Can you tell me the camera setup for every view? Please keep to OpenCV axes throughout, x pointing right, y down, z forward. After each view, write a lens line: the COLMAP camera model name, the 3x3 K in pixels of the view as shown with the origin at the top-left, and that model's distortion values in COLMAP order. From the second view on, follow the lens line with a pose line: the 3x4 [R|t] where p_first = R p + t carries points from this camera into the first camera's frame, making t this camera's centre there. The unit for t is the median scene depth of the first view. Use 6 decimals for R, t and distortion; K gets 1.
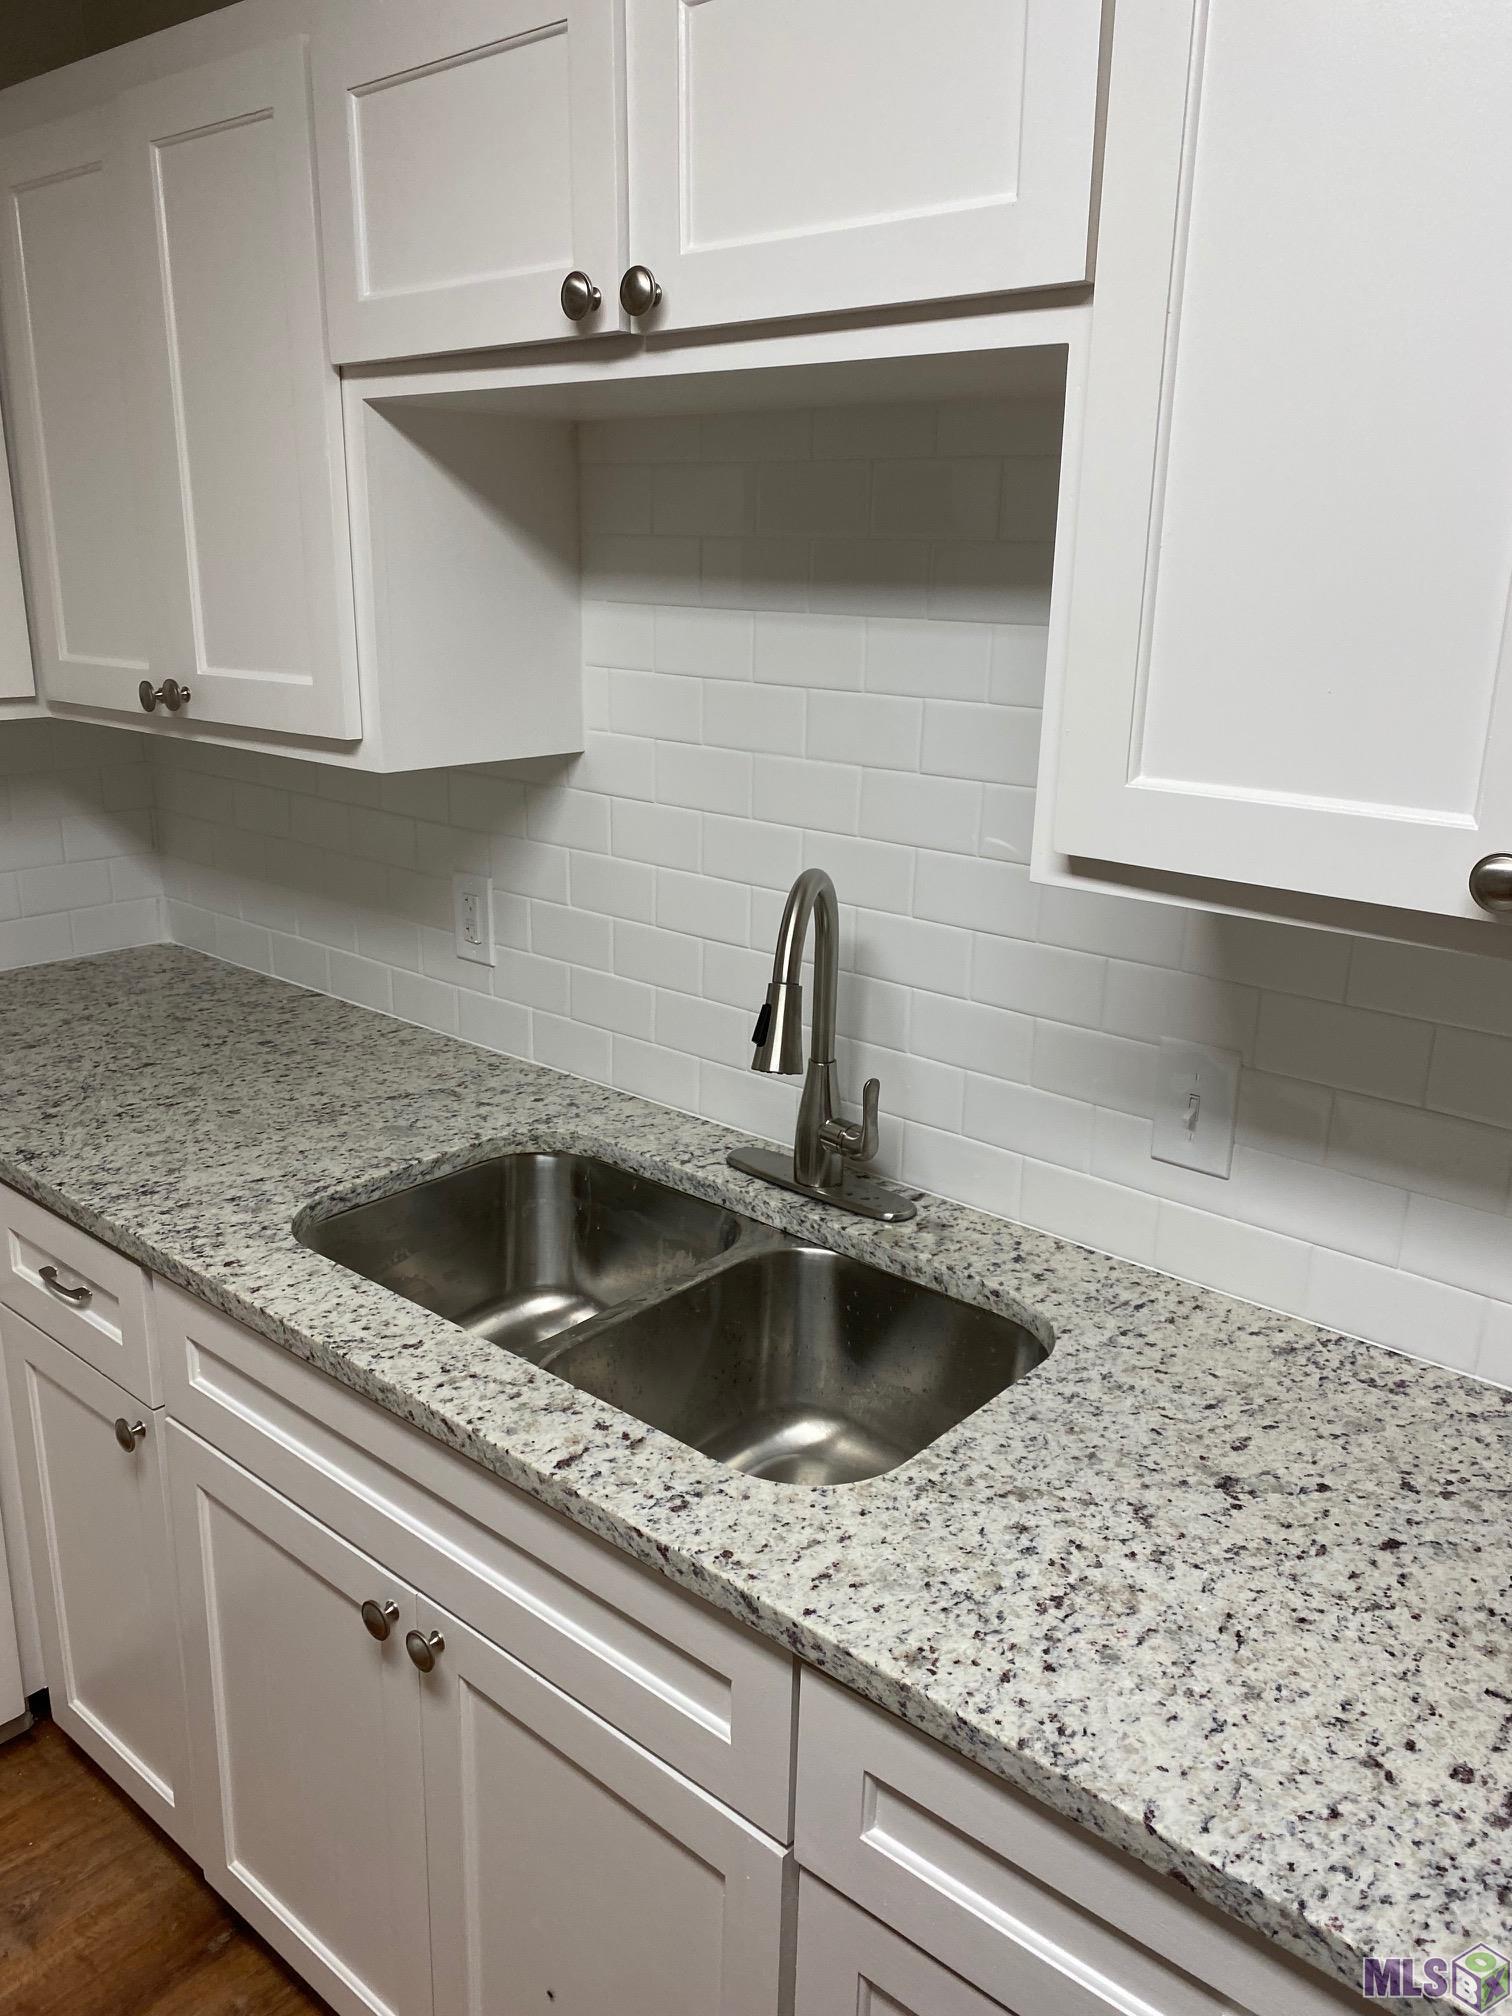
lens RADIAL K [[1544.9, 0, 746.8], [0, 1544.9, 1019.3], [0, 0, 1]] dist [0.118781, -0.241666]
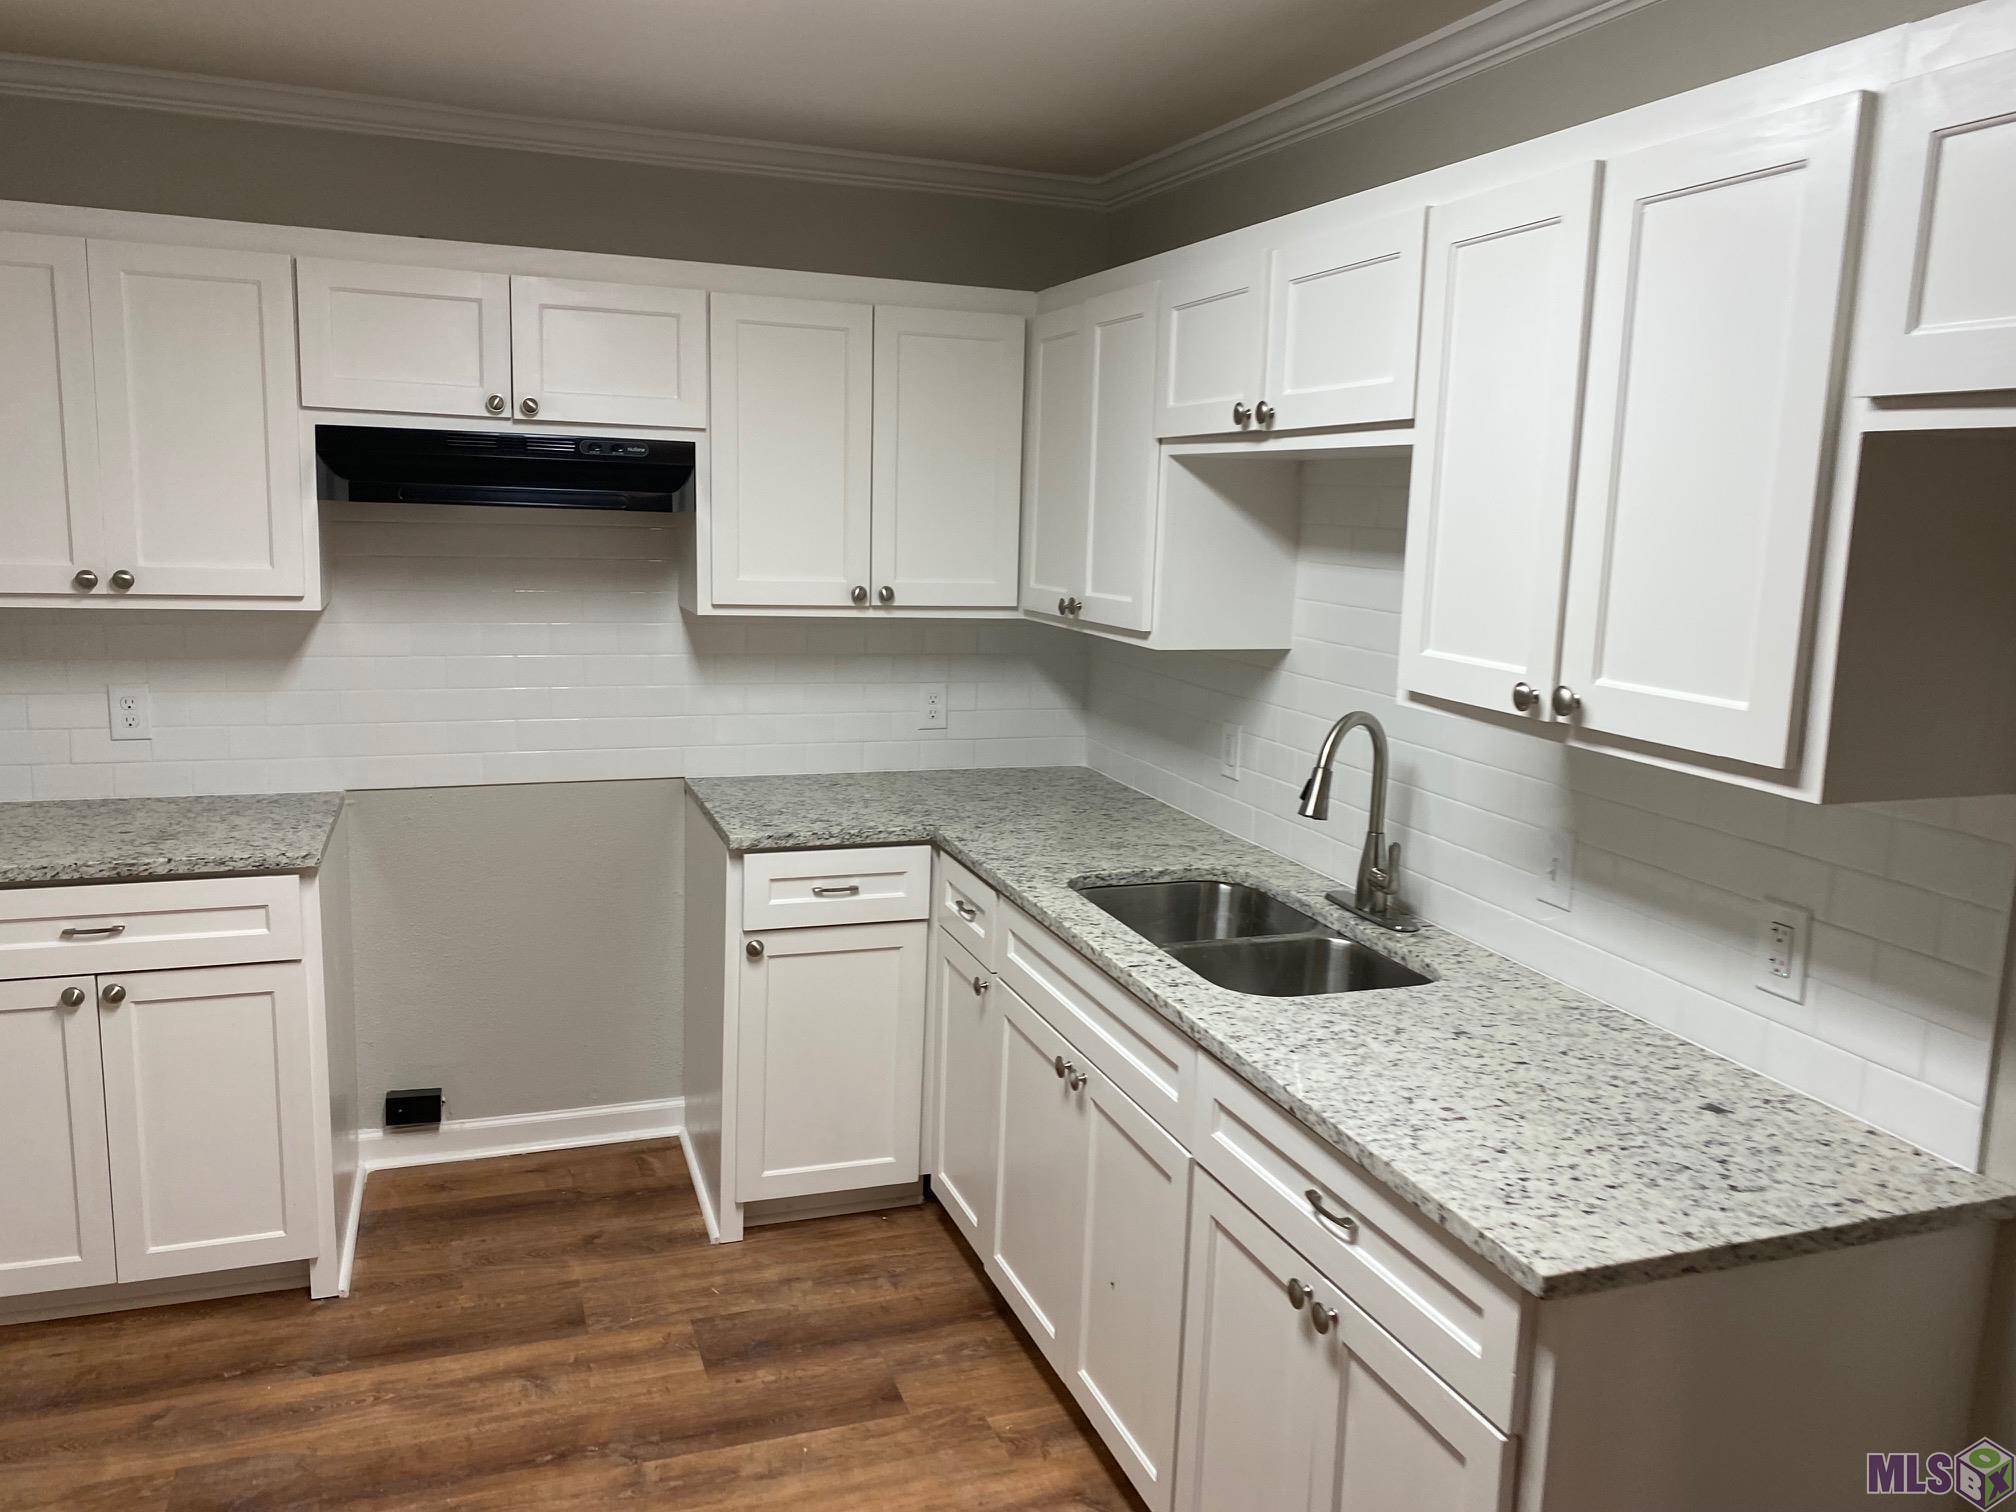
lens RADIAL K [[1544.9, 0, 1018.9], [0, 1544.9, 746.4], [0, 0, 1]] dist [0.118781, -0.241666]
pose [[0.877211, 0.087257, -0.472109, 0.550370], [-0.155762, 0.981879, -0.107942, 0.196007], [0.454136, 0.168224, 0.874907, -0.717066]]
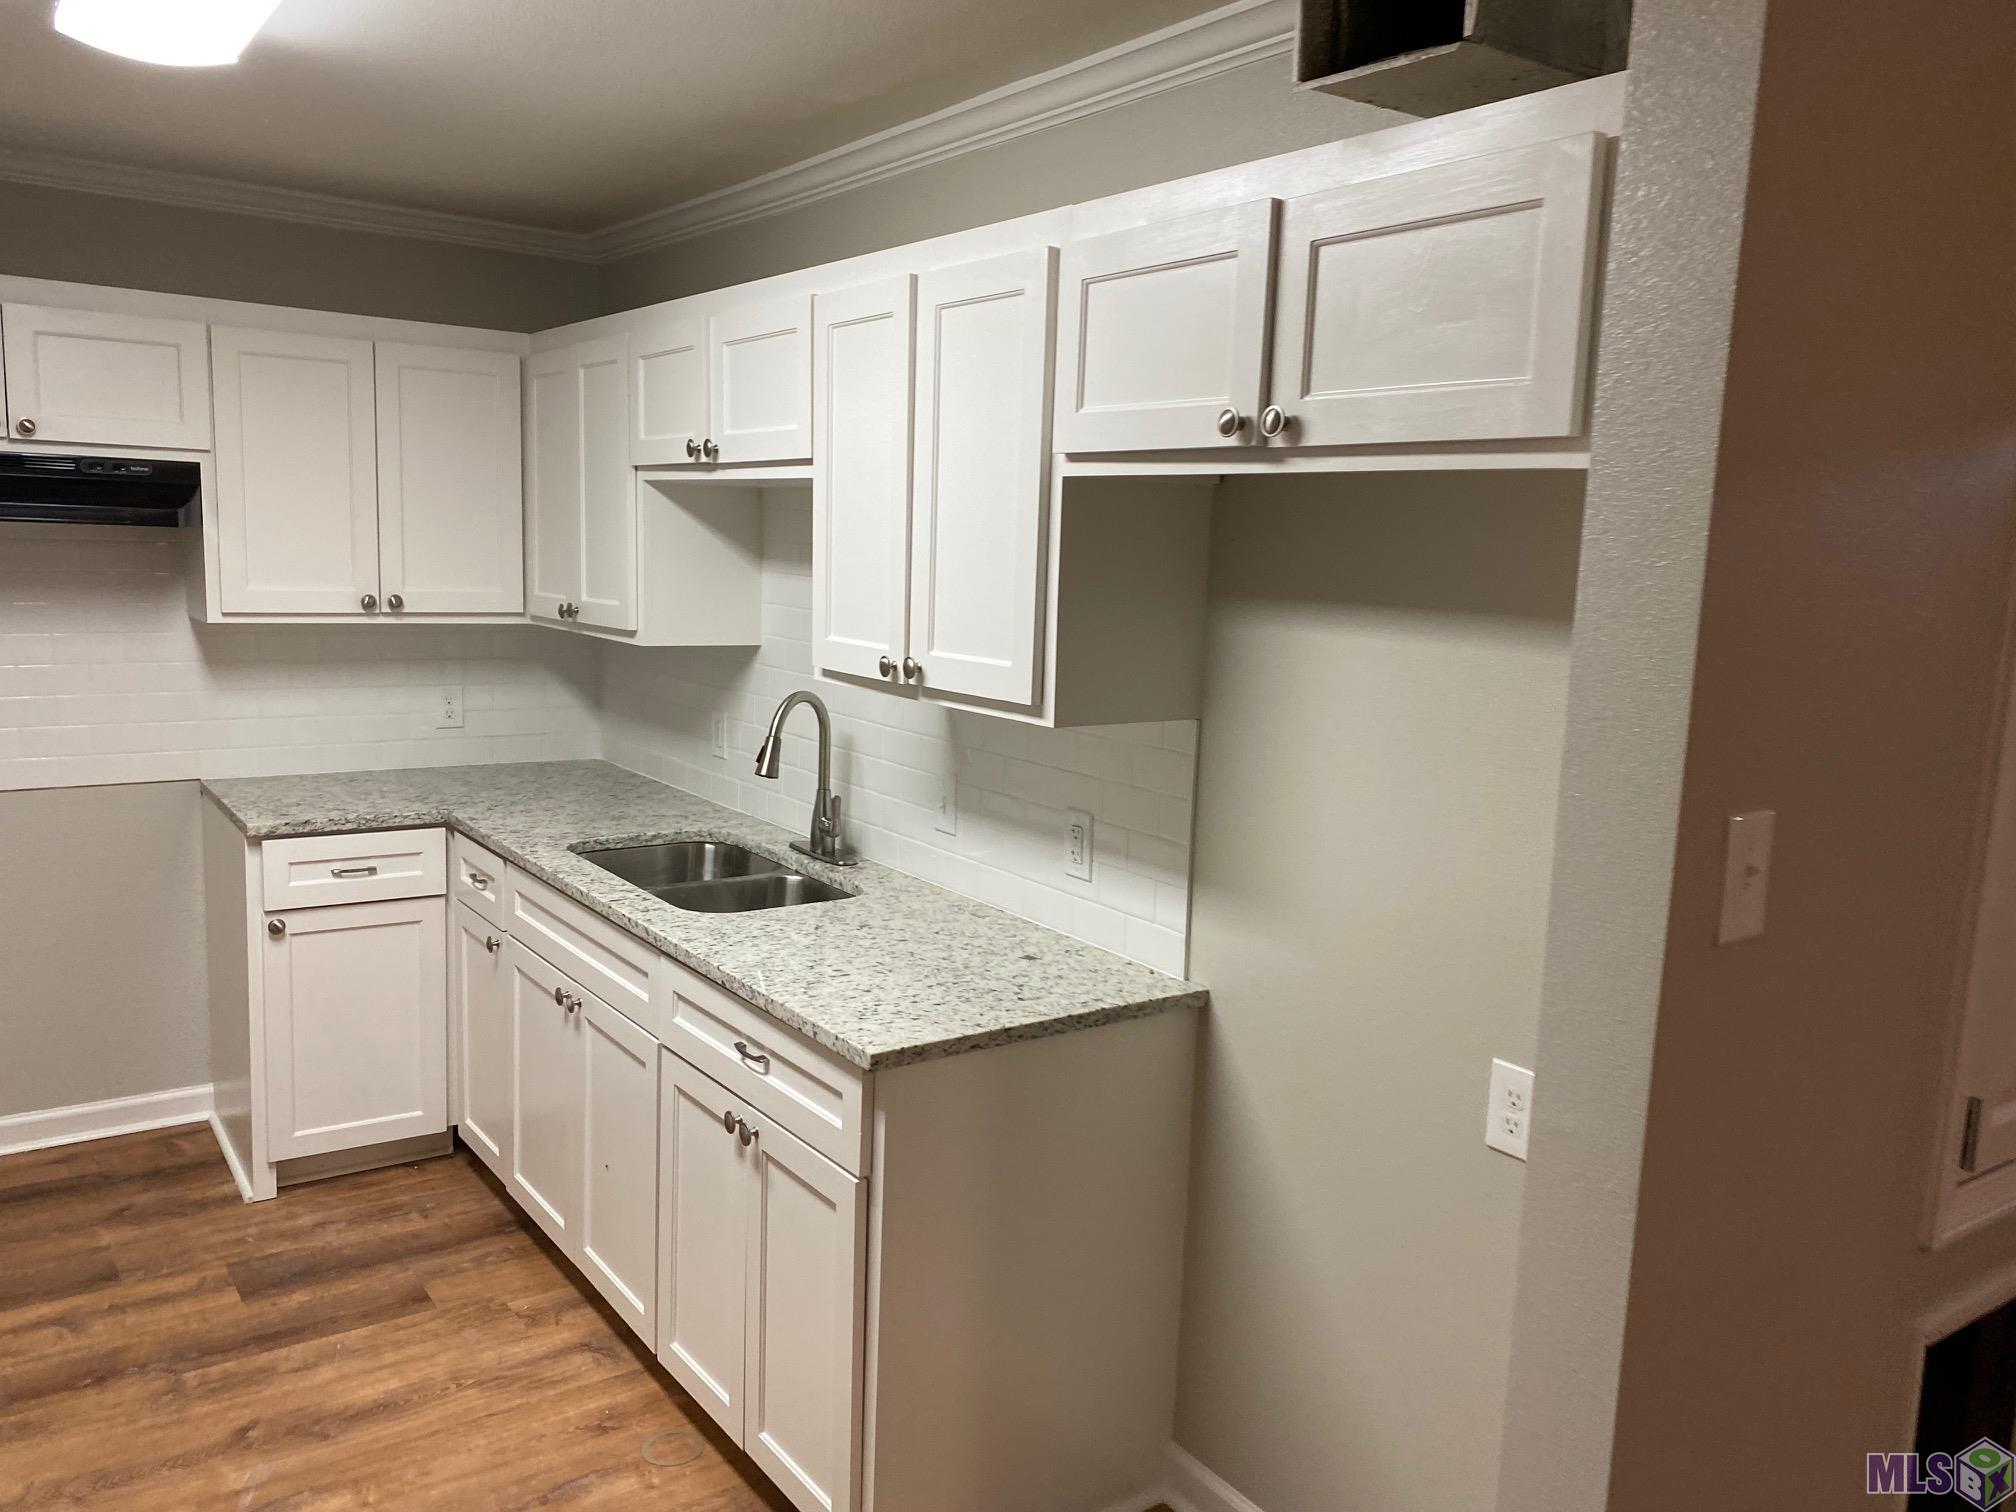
lens RADIAL K [[1541.1, 0, 1015.6], [0, 1541.1, 766.4], [0, 0, 1]] dist [0.136622, -0.341589]
pose [[0.973581, 0.051746, -0.222401, 0.841869], [-0.085070, 0.986063, -0.142978, 0.300095], [0.211903, 0.158120, 0.964414, -1.035179]]
